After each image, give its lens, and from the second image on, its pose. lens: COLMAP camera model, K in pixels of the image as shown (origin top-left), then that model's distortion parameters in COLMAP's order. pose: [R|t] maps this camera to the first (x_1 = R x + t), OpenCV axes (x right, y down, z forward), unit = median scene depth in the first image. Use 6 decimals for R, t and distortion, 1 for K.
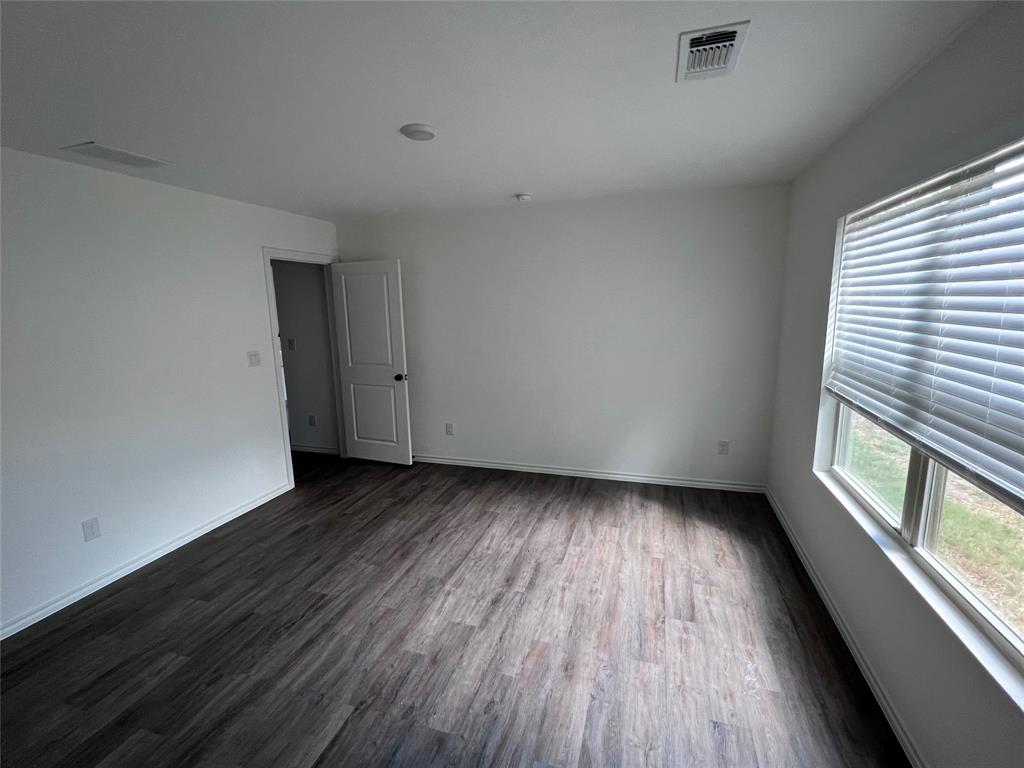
lens RADIAL K [[455.7, 0, 516.8], [0, 455.7, 383.4], [0, 0, 1]] dist [-0.004238, 0.001809]
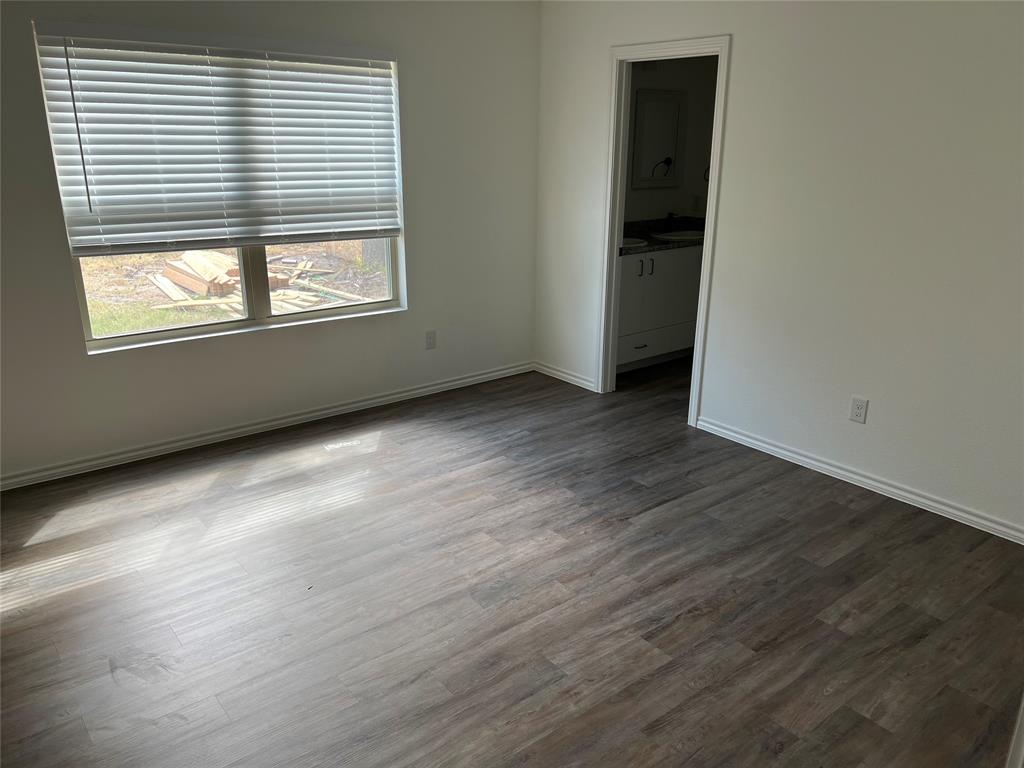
lens RADIAL K [[783.5, 0, 512.3], [0, 783.5, 387.7], [0, 0, 1]] dist [0.012442, -0.012213]
pose [[-0.824781, -0.158040, 0.542918, -0.878817], [0.113119, 0.894624, 0.432265, -0.328069], [-0.554022, 0.417938, -0.719991, 1.902790]]
